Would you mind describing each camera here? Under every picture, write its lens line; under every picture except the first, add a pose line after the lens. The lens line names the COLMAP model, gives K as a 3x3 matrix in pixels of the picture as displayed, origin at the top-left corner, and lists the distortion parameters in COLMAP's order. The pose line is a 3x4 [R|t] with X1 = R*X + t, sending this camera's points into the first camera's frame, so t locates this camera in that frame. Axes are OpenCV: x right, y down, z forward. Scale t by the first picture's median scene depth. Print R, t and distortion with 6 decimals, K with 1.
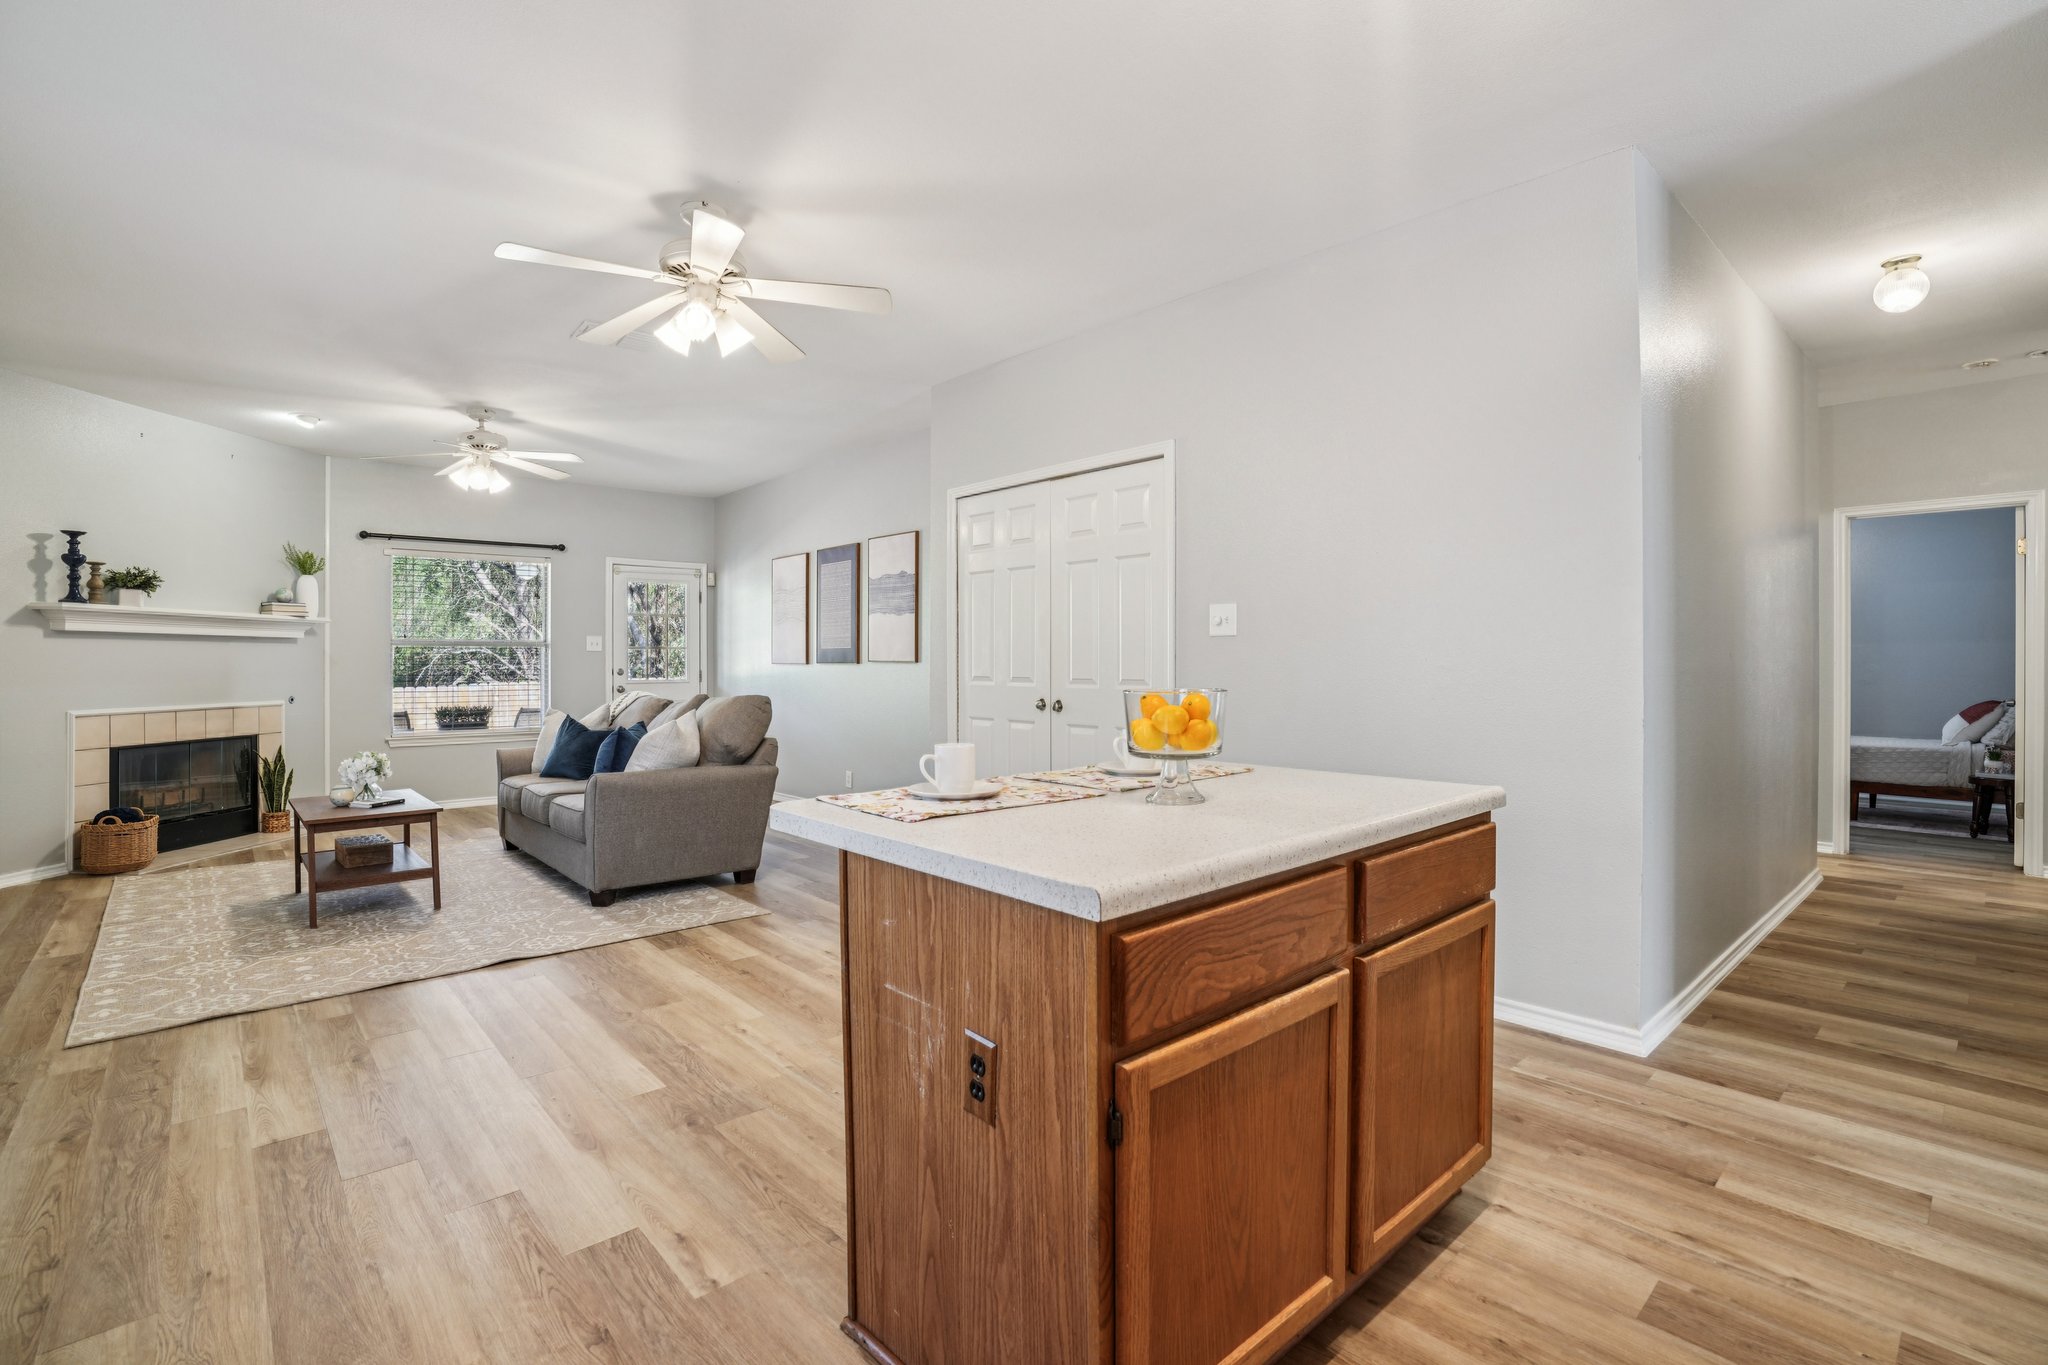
lens RADIAL K [[946.0, 0, 1016.8], [0, 946.0, 667.4], [0, 0, 1]] dist [-0.051155, 0.020202]
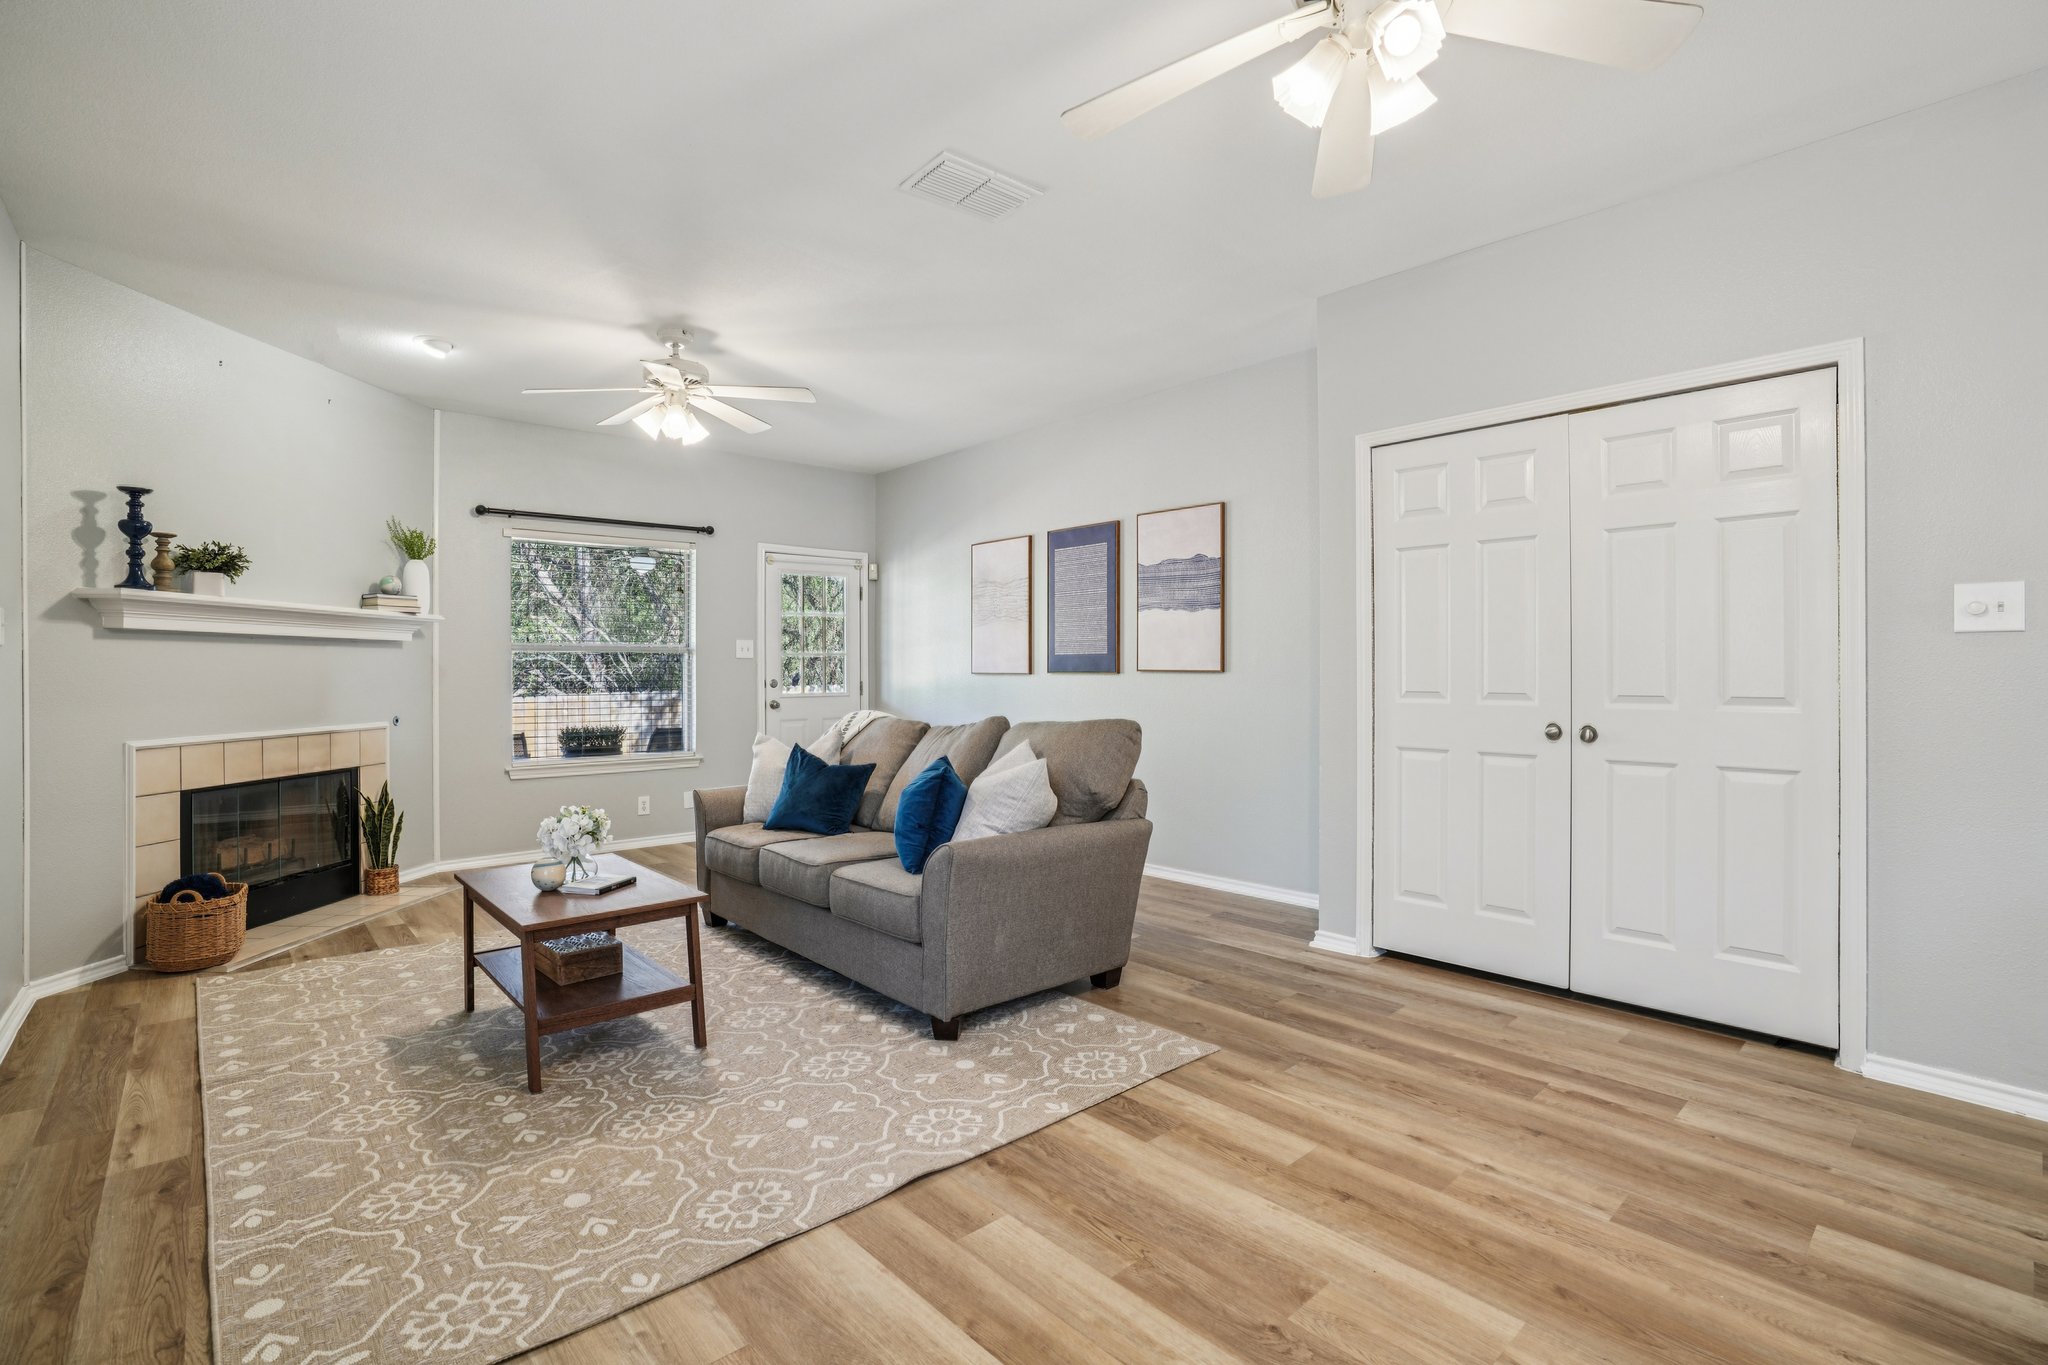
lens RADIAL K [[939.5, 0, 1024.6], [0, 939.5, 675.6], [0, 0, 1]] dist [-0.065829, 0.023406]
pose [[0.999926, -0.001232, 0.012102, -0.334681], [0.001231, 0.999999, 0.000110, -0.002966], [-0.012102, -0.000095, 0.999927, 0.282945]]
